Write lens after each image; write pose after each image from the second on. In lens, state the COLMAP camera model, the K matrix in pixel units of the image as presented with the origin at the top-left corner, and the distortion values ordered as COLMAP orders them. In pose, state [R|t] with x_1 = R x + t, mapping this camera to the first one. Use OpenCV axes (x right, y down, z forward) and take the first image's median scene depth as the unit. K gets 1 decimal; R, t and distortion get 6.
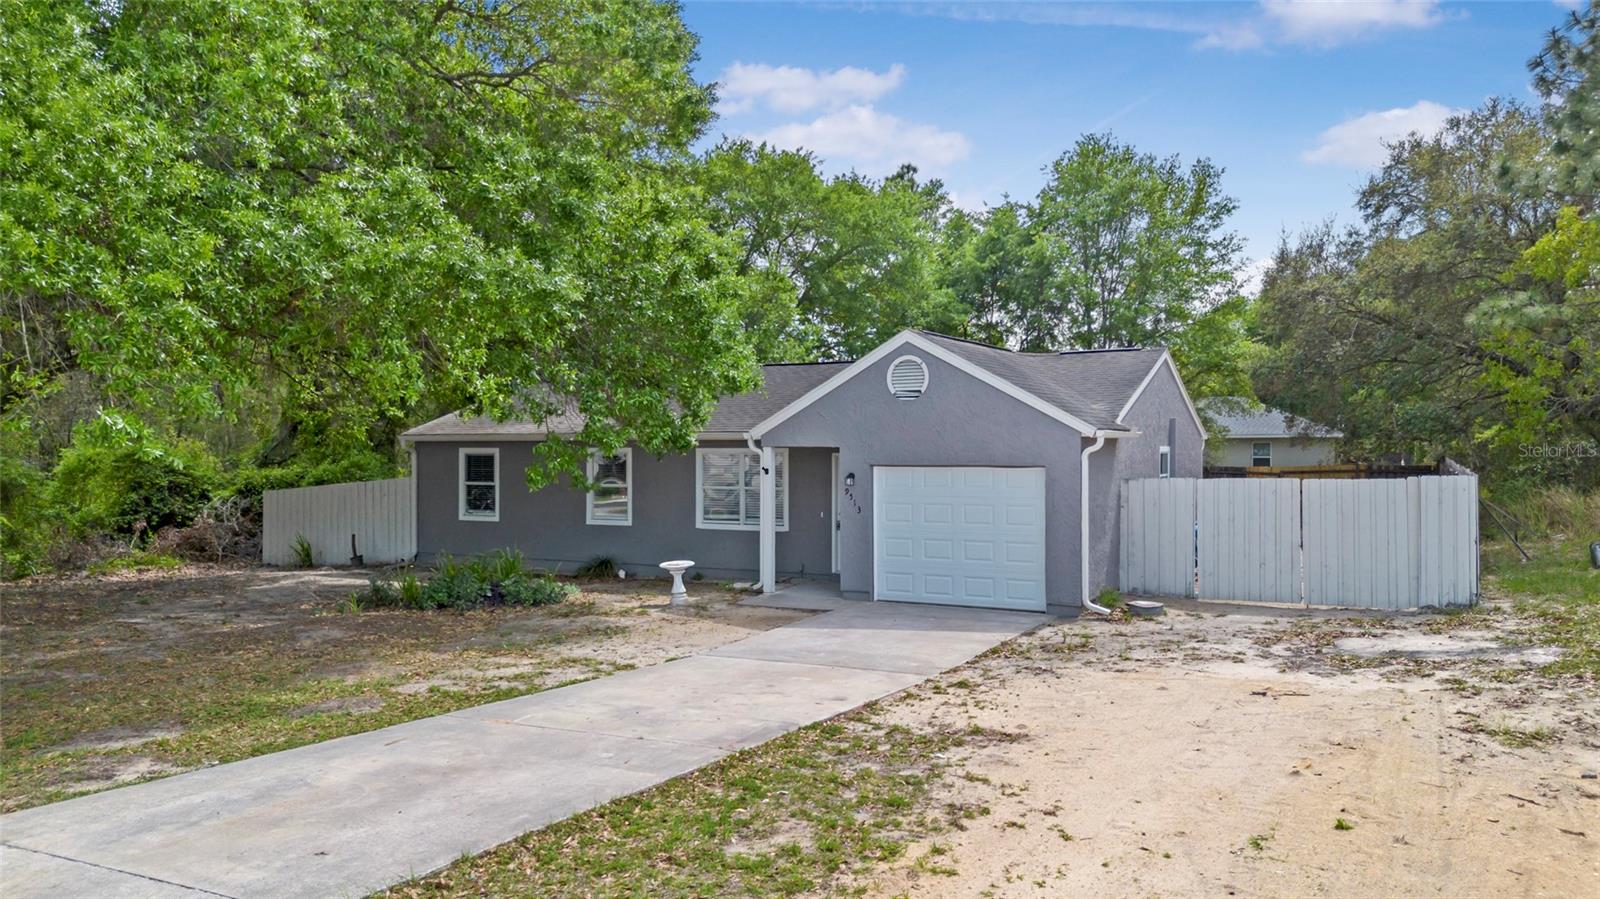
lens RADIAL K [[1144.6, 0, 798.9], [0, 1144.6, 446.1], [0, 0, 1]] dist [0.047922, -0.001806]
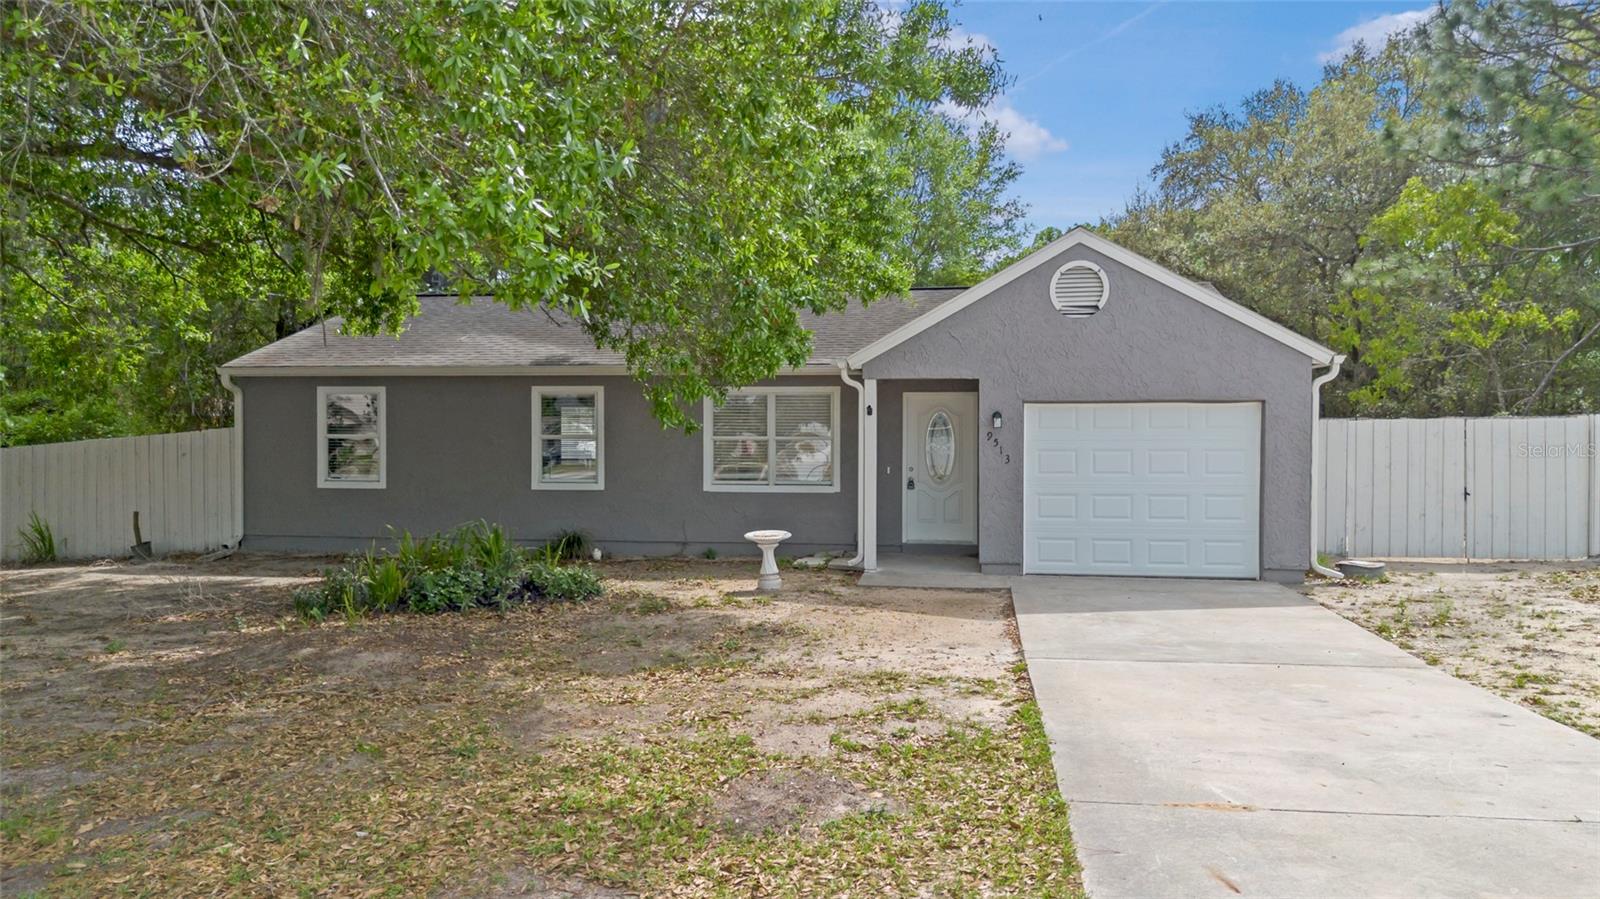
lens RADIAL K [[1144.6, 0, 801.2], [0, 1144.6, 455.2], [0, 0, 1]] dist [0.047922, -0.001806]
pose [[0.945959, -0.004386, 0.324256, -0.315999], [-0.004010, 0.999674, 0.025219, 0.032150], [-0.324261, -0.025156, 0.945633, 0.292527]]
